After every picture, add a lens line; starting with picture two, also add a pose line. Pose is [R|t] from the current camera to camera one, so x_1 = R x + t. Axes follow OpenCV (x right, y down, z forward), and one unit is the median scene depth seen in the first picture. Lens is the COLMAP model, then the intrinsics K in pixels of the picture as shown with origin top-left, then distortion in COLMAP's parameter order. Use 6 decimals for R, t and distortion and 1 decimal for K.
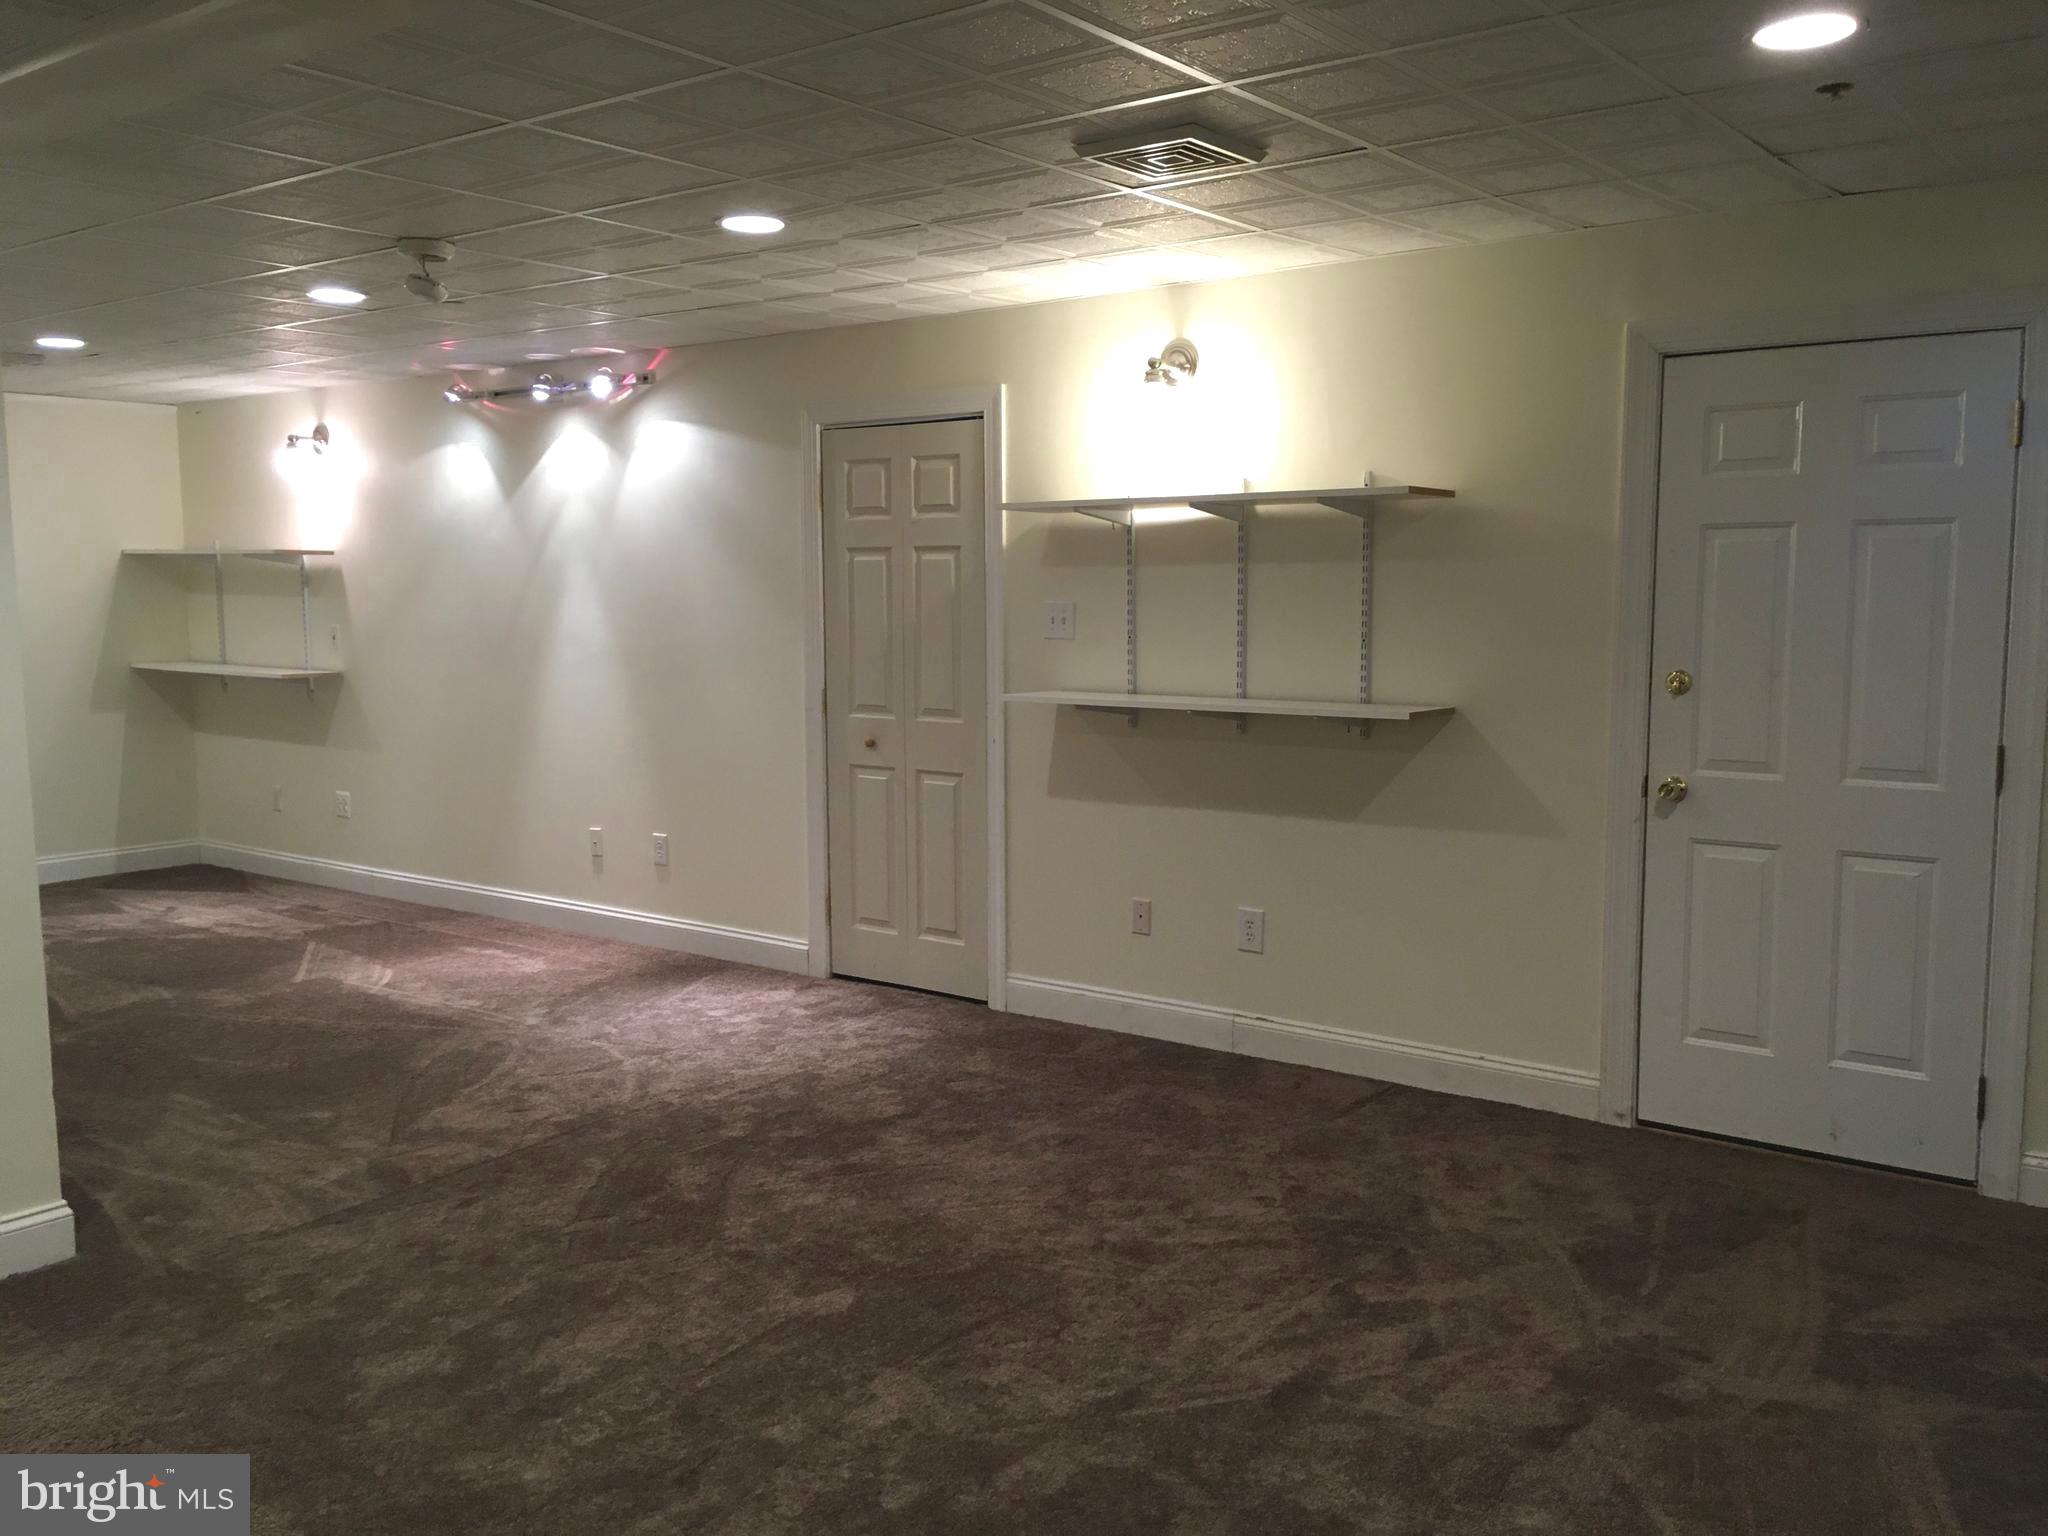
lens RADIAL K [[1748.1, 0, 989.7], [0, 1748.1, 777.0], [0, 0, 1]] dist [0.071345, -0.049550]
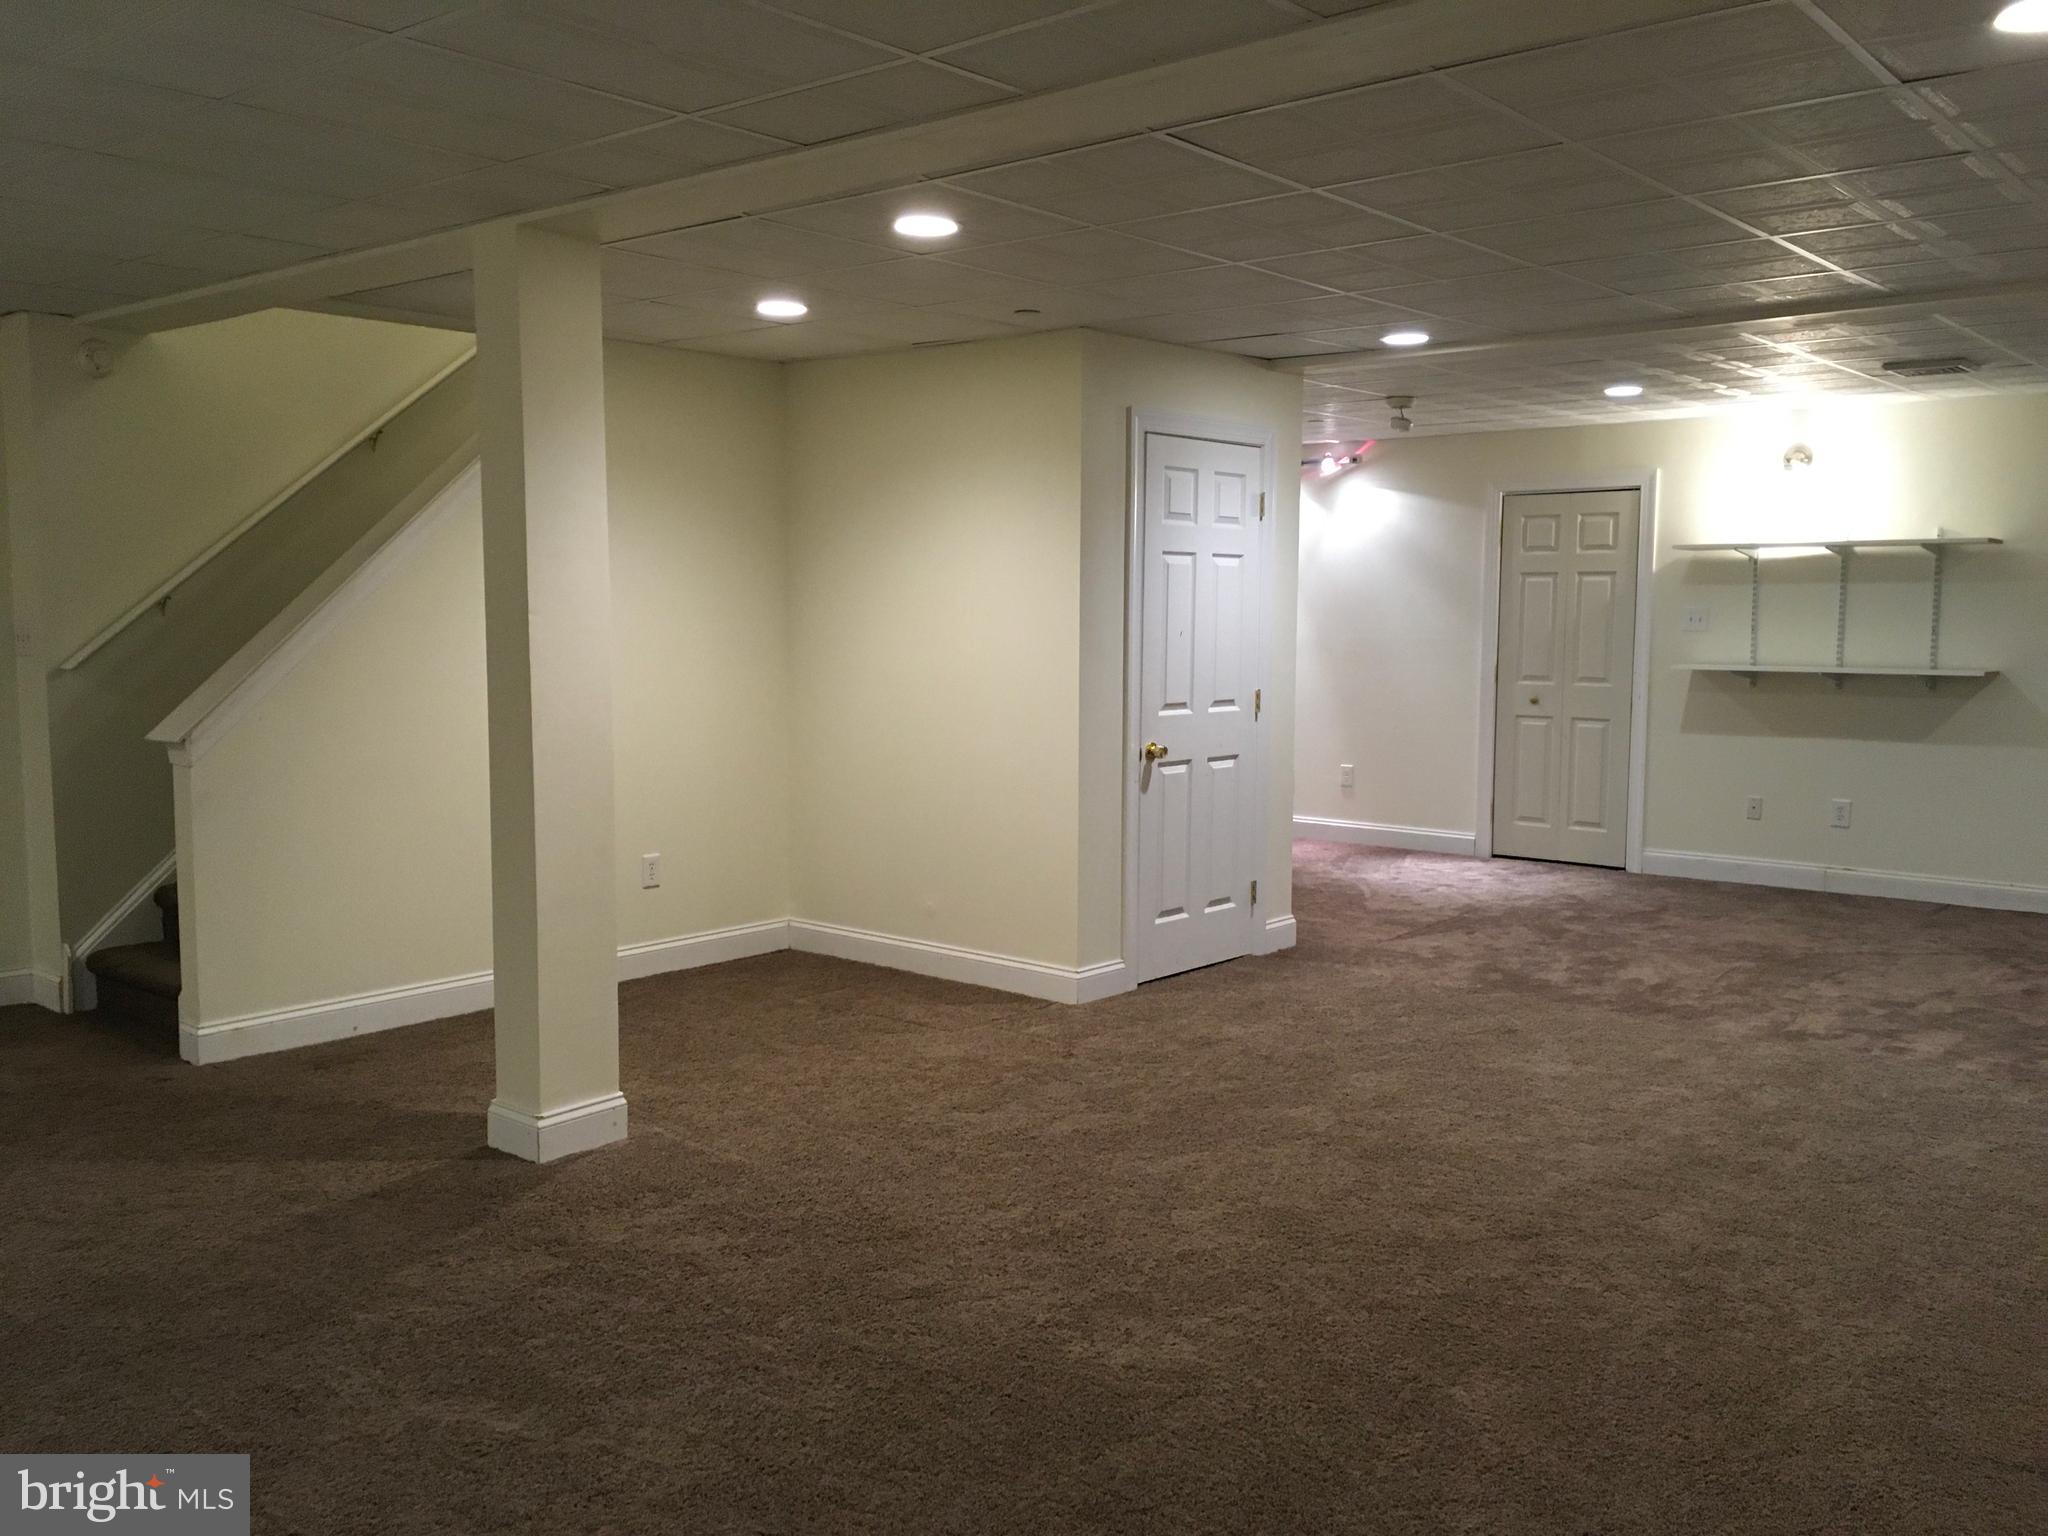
lens RADIAL K [[1748.1, 0, 1020.6], [0, 1748.1, 754.2], [0, 0, 1]] dist [0.071345, -0.049550]
pose [[0.997983, 0.017172, -0.061118, -0.455214], [-0.019051, 0.999360, -0.030290, 0.088931], [0.060559, 0.031394, 0.997671, -0.596771]]
